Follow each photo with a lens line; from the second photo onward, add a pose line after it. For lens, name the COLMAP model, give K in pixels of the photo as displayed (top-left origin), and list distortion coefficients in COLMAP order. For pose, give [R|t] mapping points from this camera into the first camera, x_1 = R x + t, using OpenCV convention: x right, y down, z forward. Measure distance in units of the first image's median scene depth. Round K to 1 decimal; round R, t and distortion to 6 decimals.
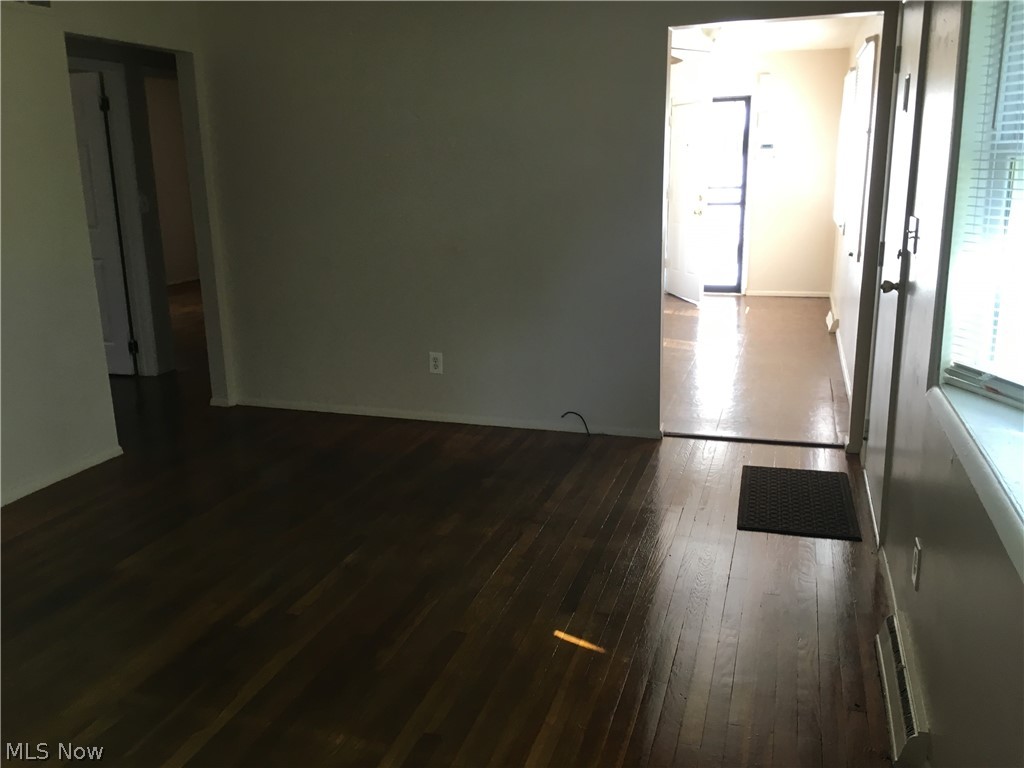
lens RADIAL K [[854.6, 0, 511.8], [0, 854.6, 382.3], [0, 0, 1]] dist [0.043511, -0.064246]
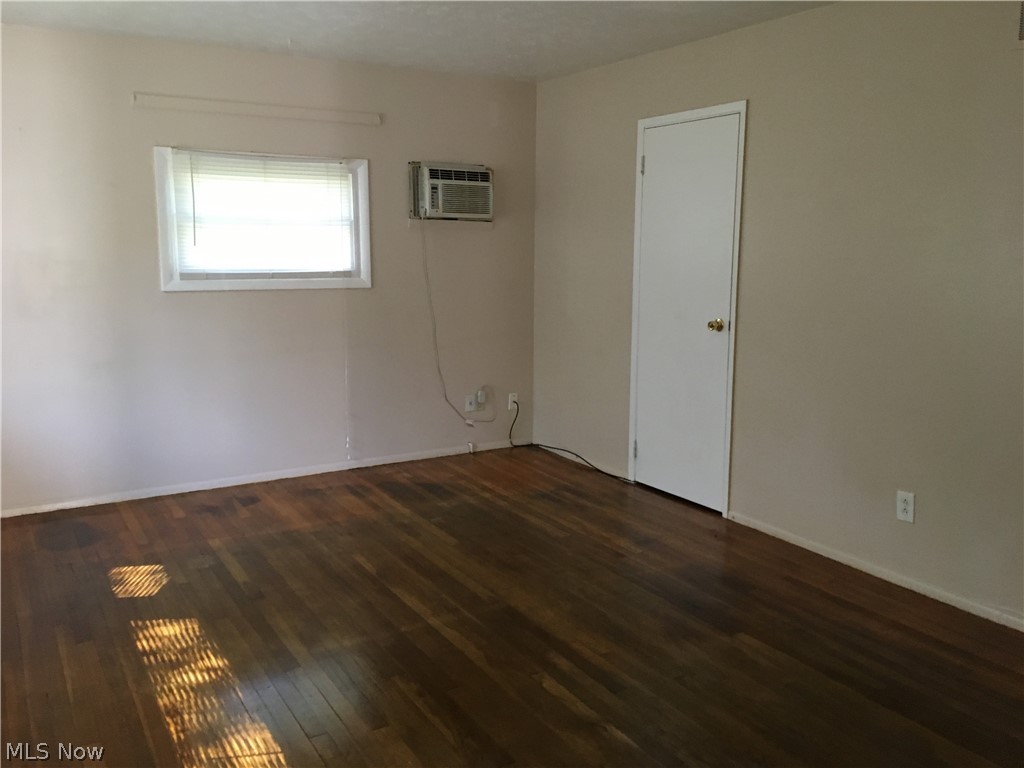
lens RADIAL K [[854.6, 0, 511.7], [0, 854.6, 383.3], [0, 0, 1]] dist [0.043511, -0.064246]
pose [[-0.657238, 0.139753, -0.740613, 0.517672], [-0.176124, 0.926972, 0.331216, -0.420786], [0.732815, 0.348128, -0.584627, 1.588986]]
